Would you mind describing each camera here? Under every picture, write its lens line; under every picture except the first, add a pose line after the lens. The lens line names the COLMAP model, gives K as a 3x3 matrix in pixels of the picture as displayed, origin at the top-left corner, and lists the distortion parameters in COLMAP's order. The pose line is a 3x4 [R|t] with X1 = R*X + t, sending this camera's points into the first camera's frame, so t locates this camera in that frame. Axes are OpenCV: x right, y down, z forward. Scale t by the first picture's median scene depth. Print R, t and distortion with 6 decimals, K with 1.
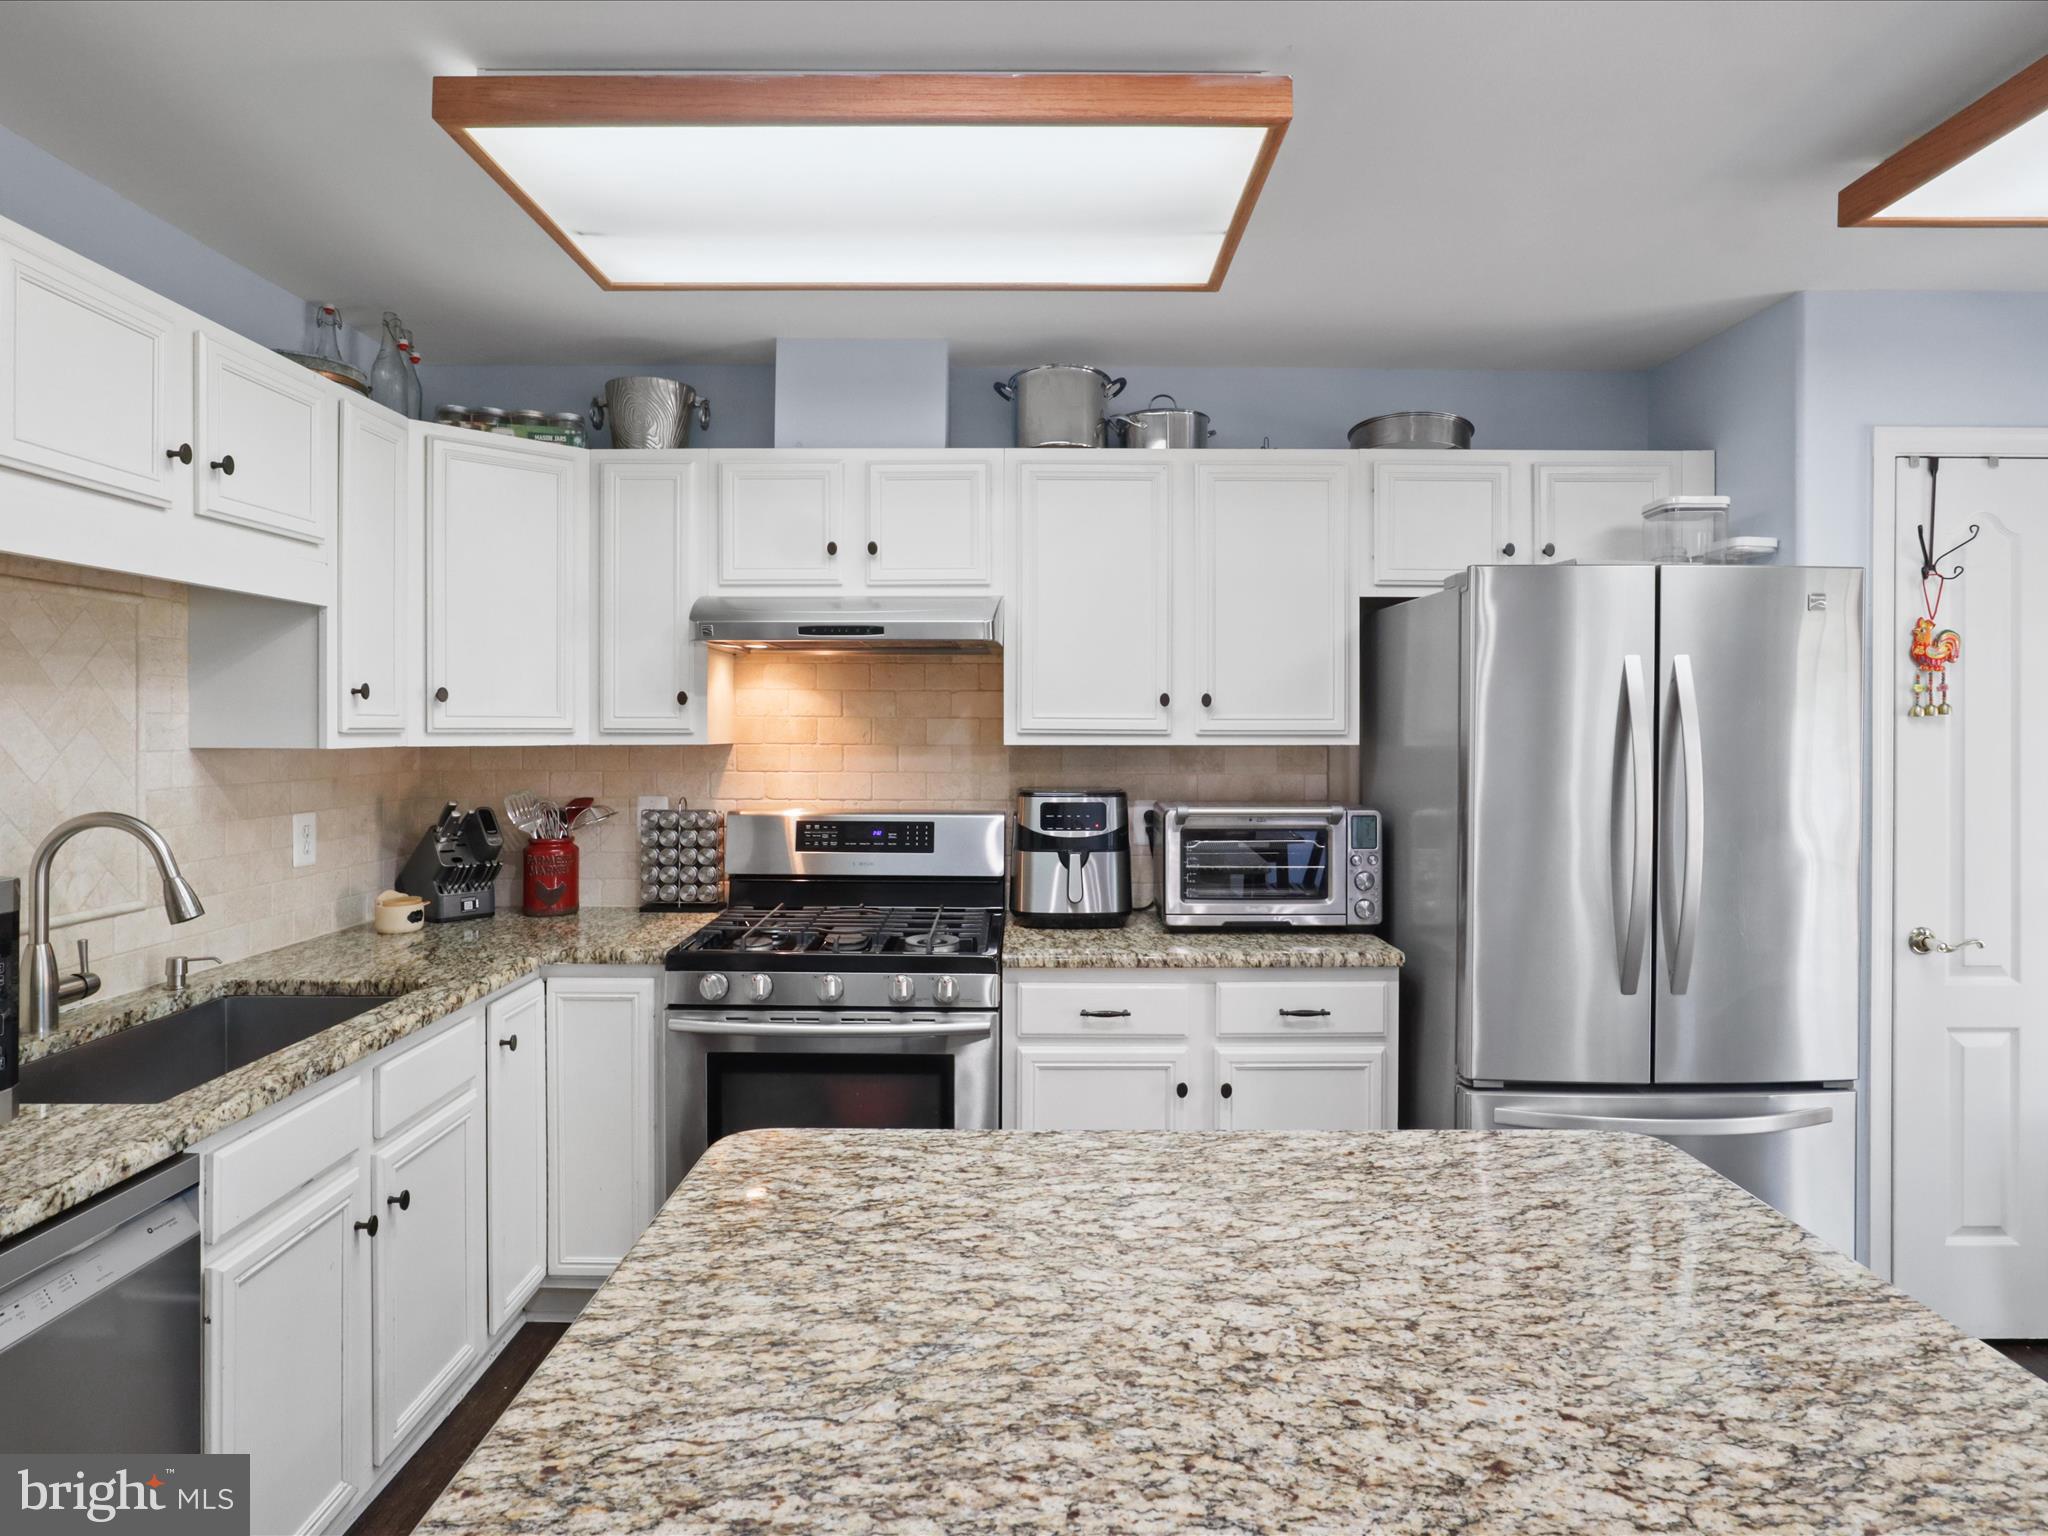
lens RADIAL K [[1158.0, 0, 1016.3], [0, 1158.0, 738.9], [0, 0, 1]] dist [-0.019786, 0.005519]
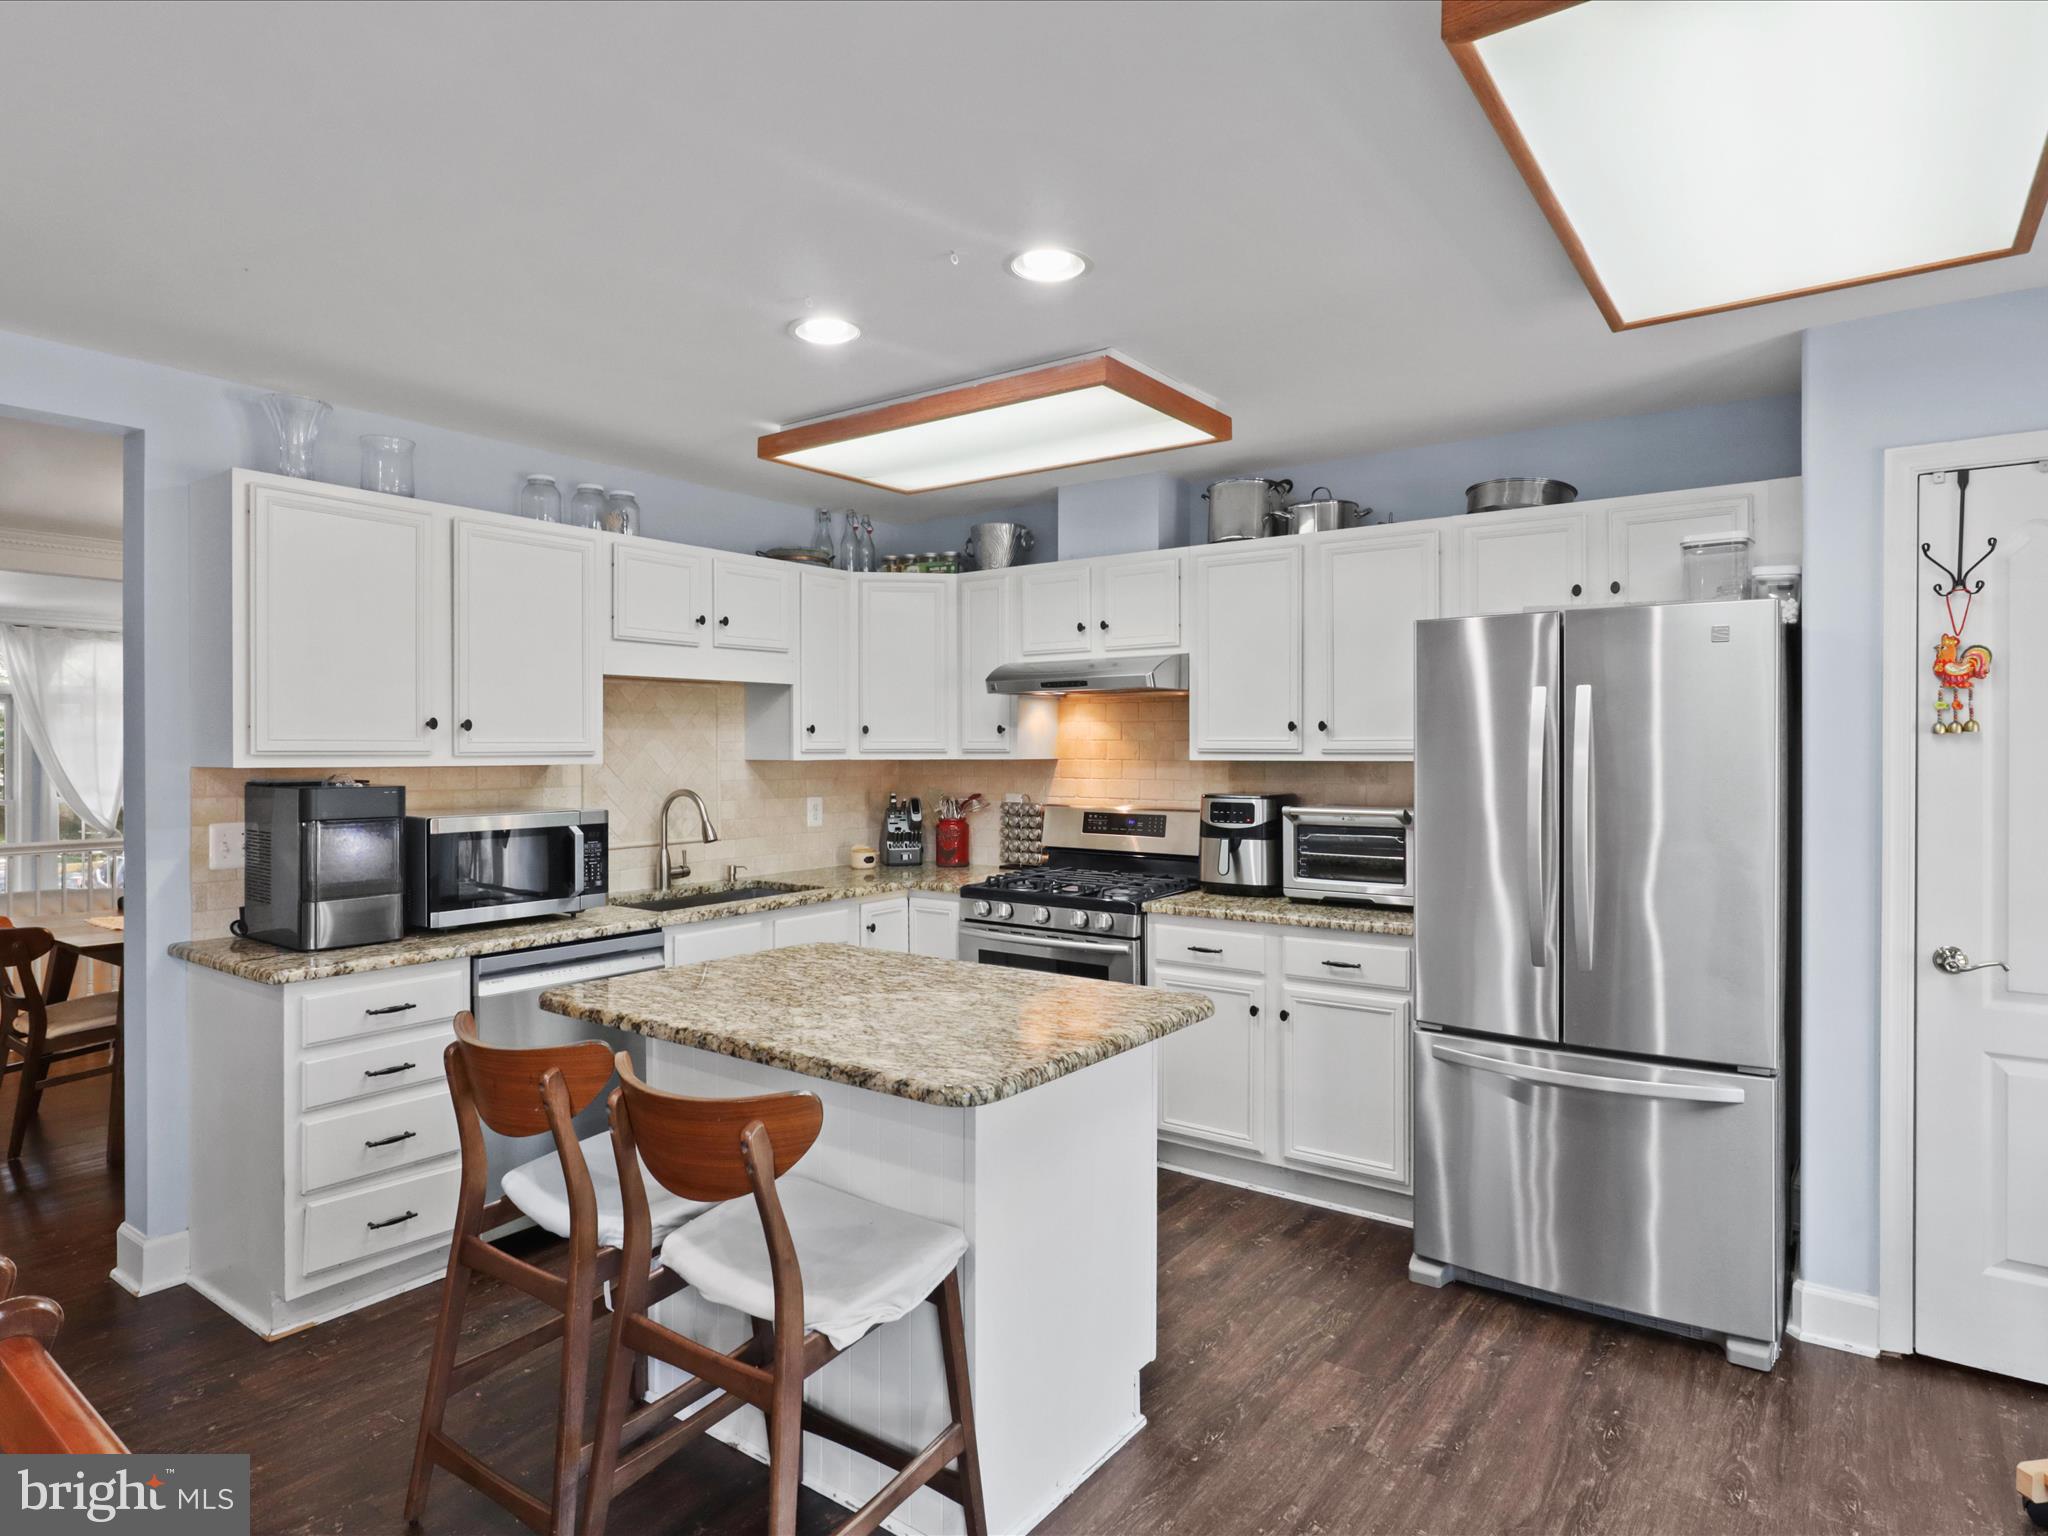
lens RADIAL K [[1158.0, 0, 1024.0], [0, 1158.0, 754.4], [0, 0, 1]] dist [-0.019786, 0.005519]
pose [[0.809837, 0.000121, -0.586655, 0.667789], [-0.002608, 0.999991, -0.003393, 0.003569], [0.586649, 0.004278, 0.809830, -0.252400]]
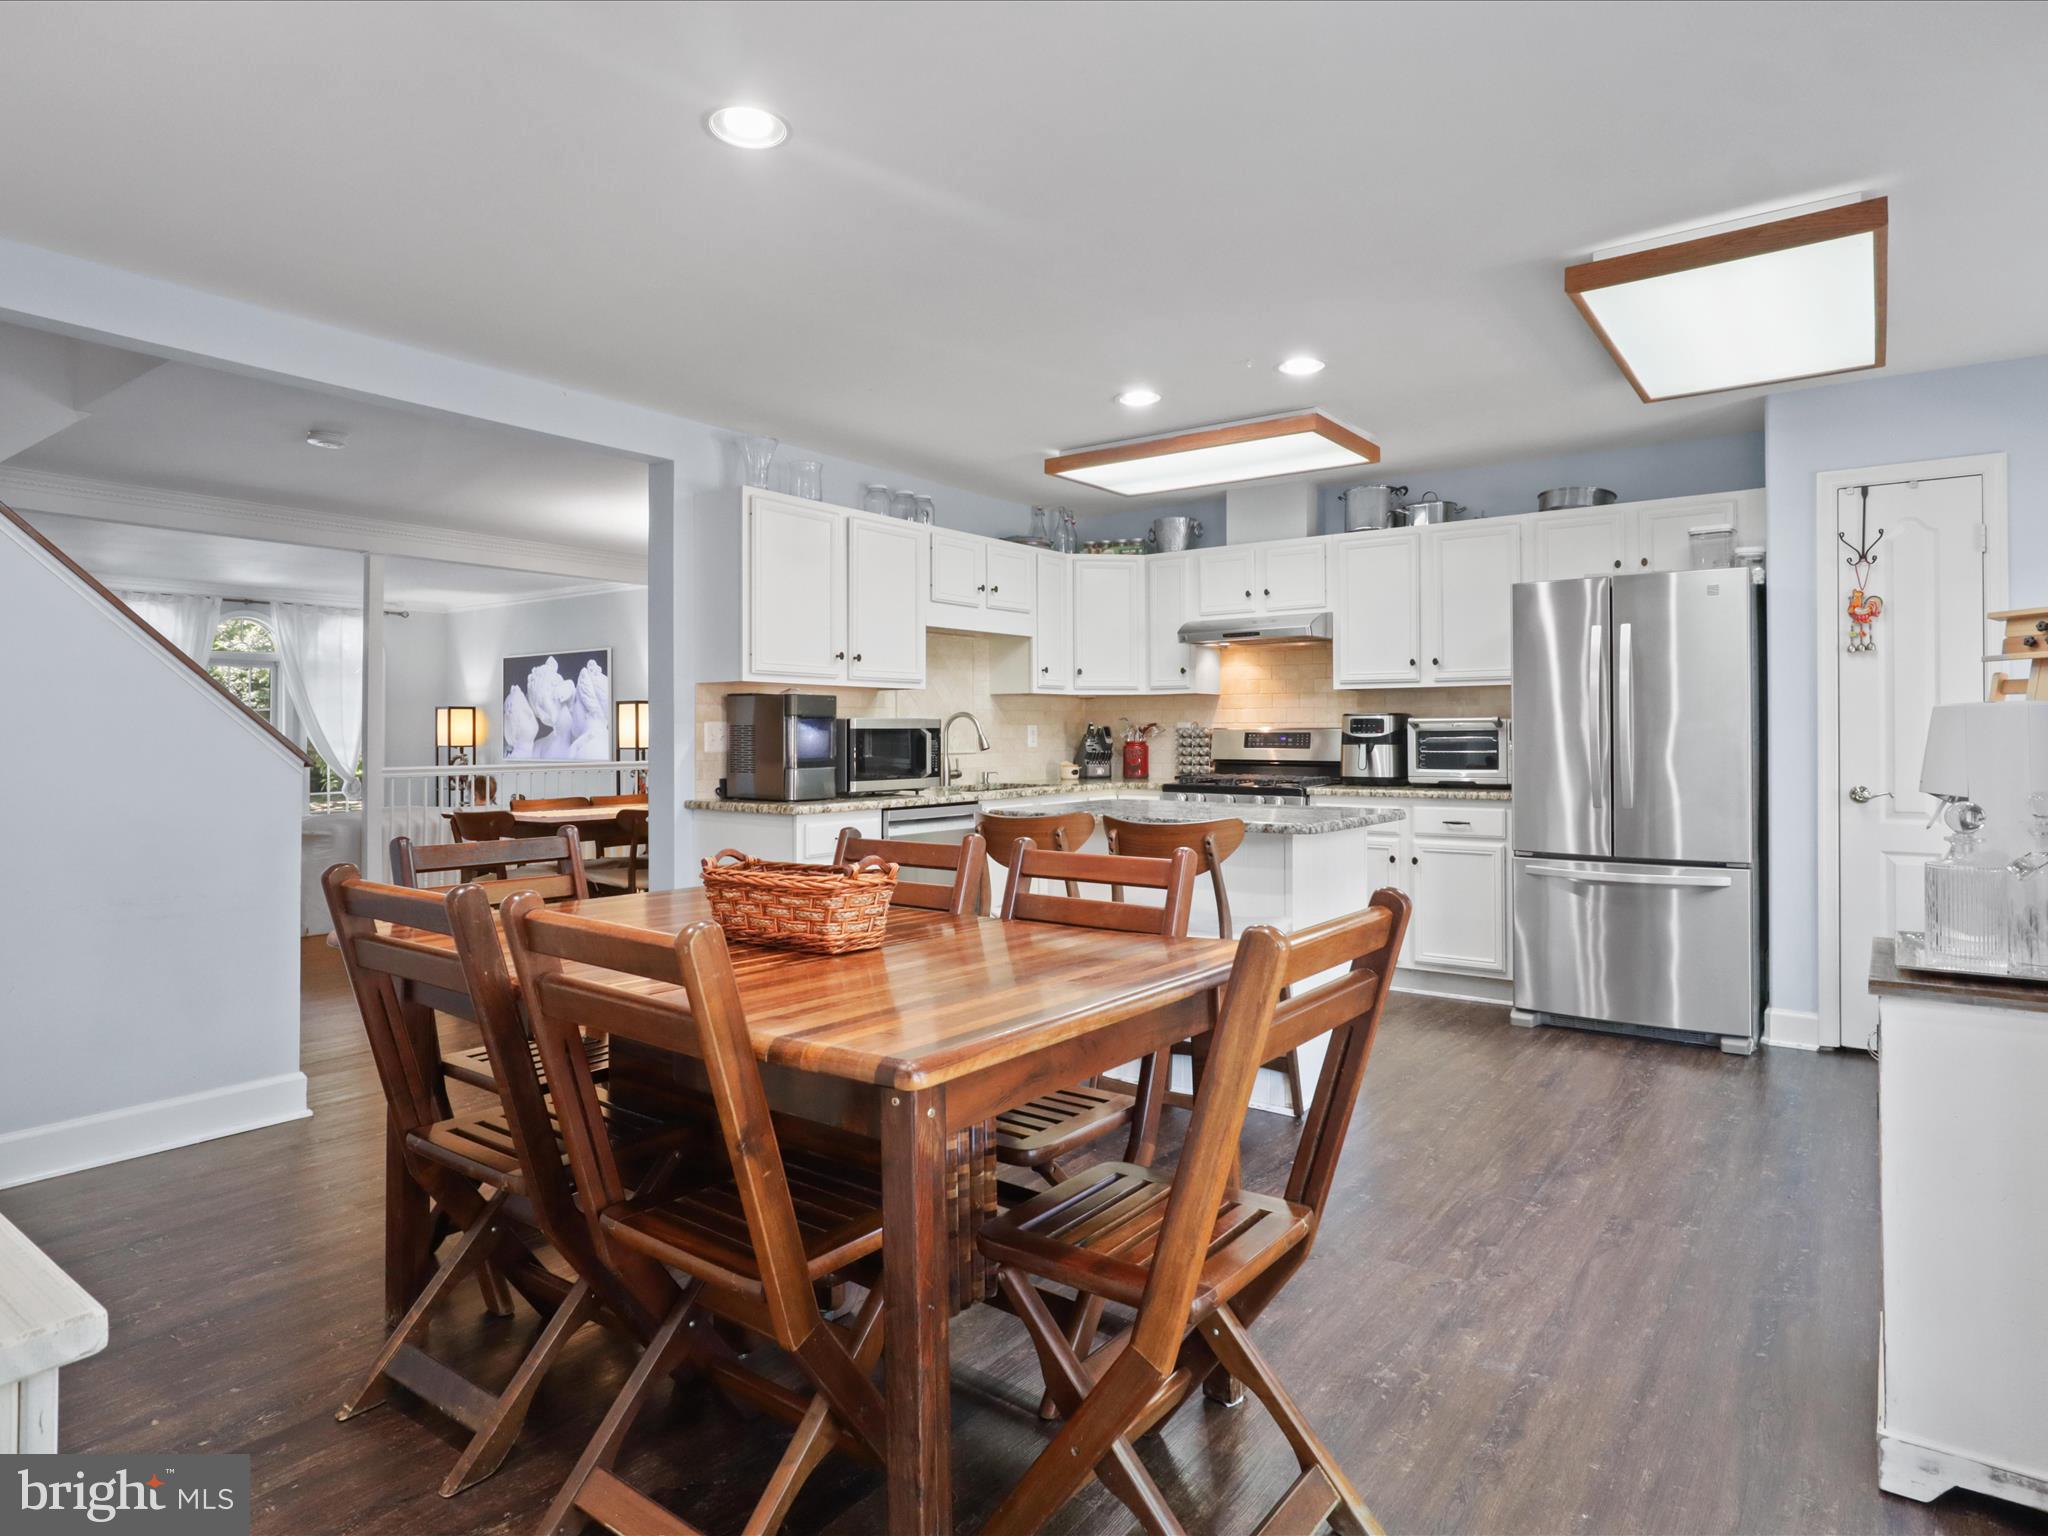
lens RADIAL K [[1158.0, 0, 1031.9], [0, 1158.0, 729.1], [0, 0, 1]] dist [-0.019786, 0.005519]
pose [[0.807096, -0.007141, -0.590378, 0.742699], [0.000124, 0.999929, -0.011926, 0.097156], [0.590421, 0.009552, 0.807039, -0.869691]]
